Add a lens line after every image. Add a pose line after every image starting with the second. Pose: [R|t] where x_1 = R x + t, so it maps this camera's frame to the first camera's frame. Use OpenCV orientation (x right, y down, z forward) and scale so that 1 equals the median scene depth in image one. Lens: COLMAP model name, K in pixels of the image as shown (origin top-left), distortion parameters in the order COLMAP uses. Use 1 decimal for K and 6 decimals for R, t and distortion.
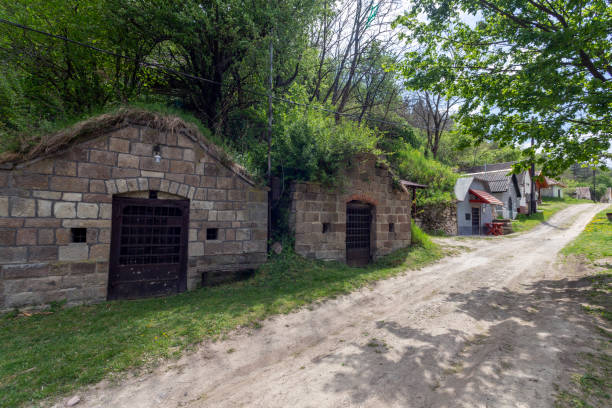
lens RADIAL K [[482.1, 0, 306.0], [0, 482.1, 204.0], [0, 0, 1]] dist [-0.004572, -0.005840]
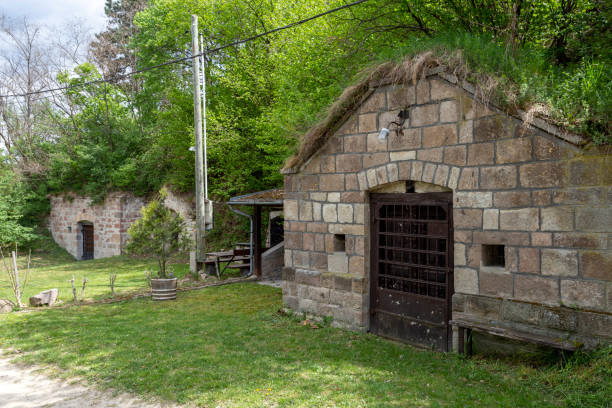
lens RADIAL K [[482.1, 0, 306.0], [0, 482.1, 204.0], [0, 0, 1]] dist [-0.004572, -0.005840]
pose [[0.030449, -0.003194, -0.999531, 0.330920], [0.067056, 0.997749, -0.001146, -0.004843], [0.997285, -0.066989, 0.030595, 0.858574]]
